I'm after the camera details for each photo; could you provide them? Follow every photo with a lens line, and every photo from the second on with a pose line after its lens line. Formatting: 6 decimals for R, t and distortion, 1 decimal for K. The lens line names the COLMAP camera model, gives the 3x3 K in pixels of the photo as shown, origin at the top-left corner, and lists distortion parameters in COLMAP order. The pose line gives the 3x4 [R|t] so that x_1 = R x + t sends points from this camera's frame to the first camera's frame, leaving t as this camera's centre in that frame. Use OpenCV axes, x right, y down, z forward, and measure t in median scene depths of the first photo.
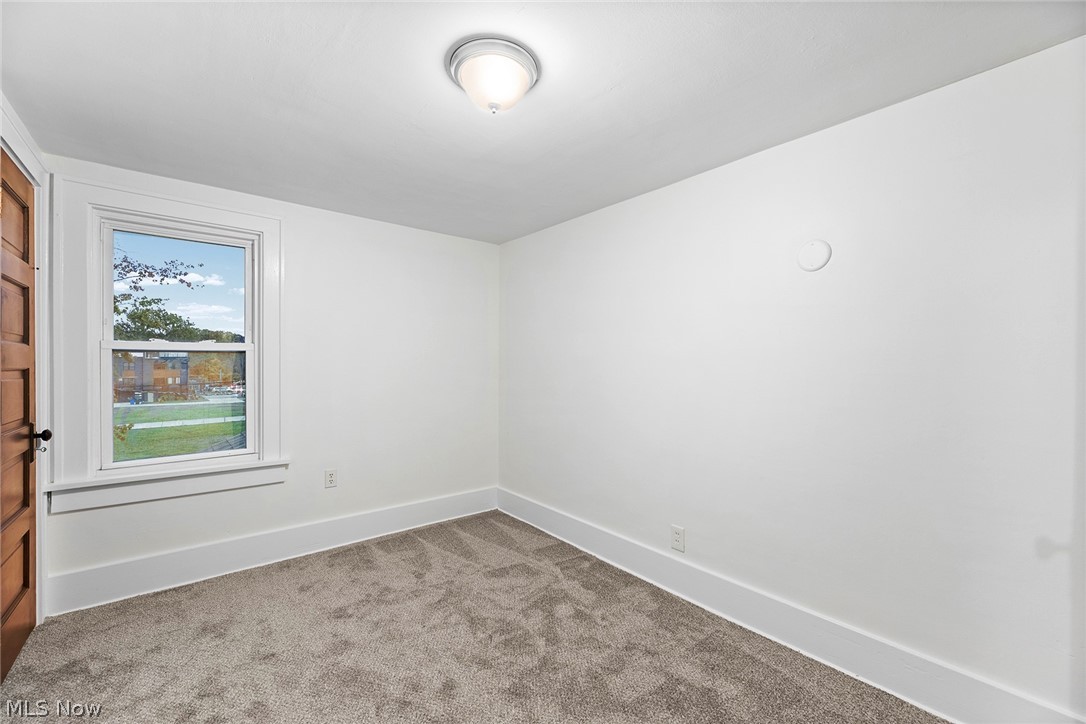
lens RADIAL K [[440.4, 0, 545.3], [0, 440.4, 363.2], [0, 0, 1]] dist [-0.000315, -0.000165]
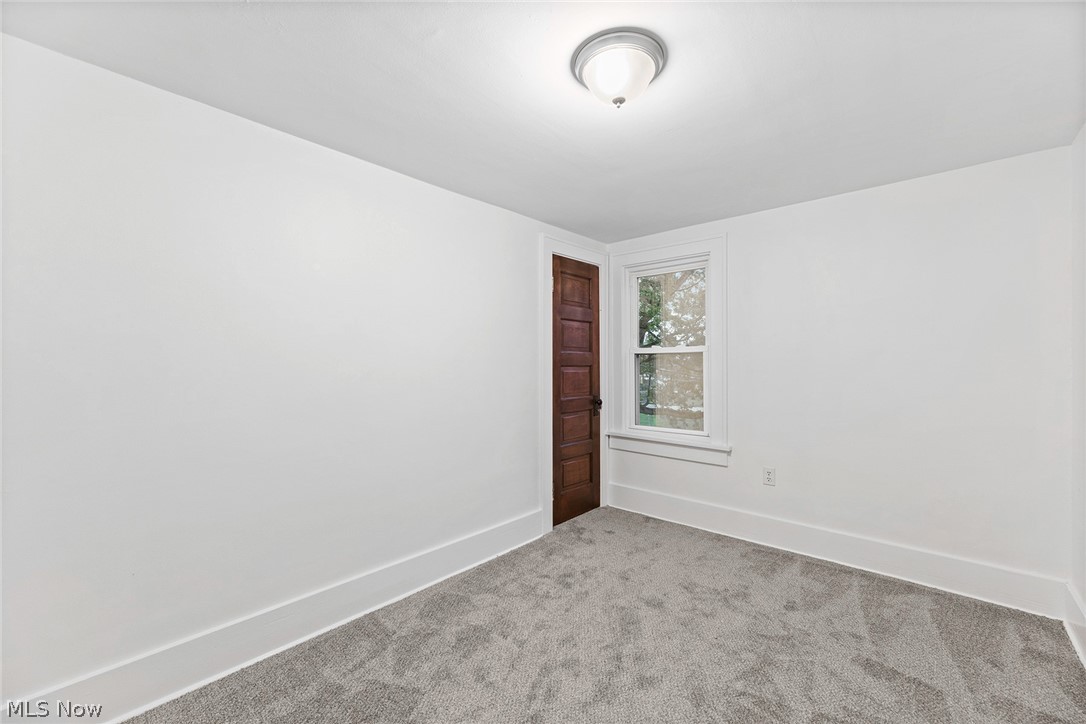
lens RADIAL K [[440.4, 0, 548.5], [0, 440.4, 364.7], [0, 0, 1]] dist [-0.000315, -0.000165]
pose [[0.159141, 0.002151, -0.987254, 0.523820], [0.009819, 0.999945, 0.003761, -0.001495], [0.987207, -0.010292, 0.159111, 0.429397]]
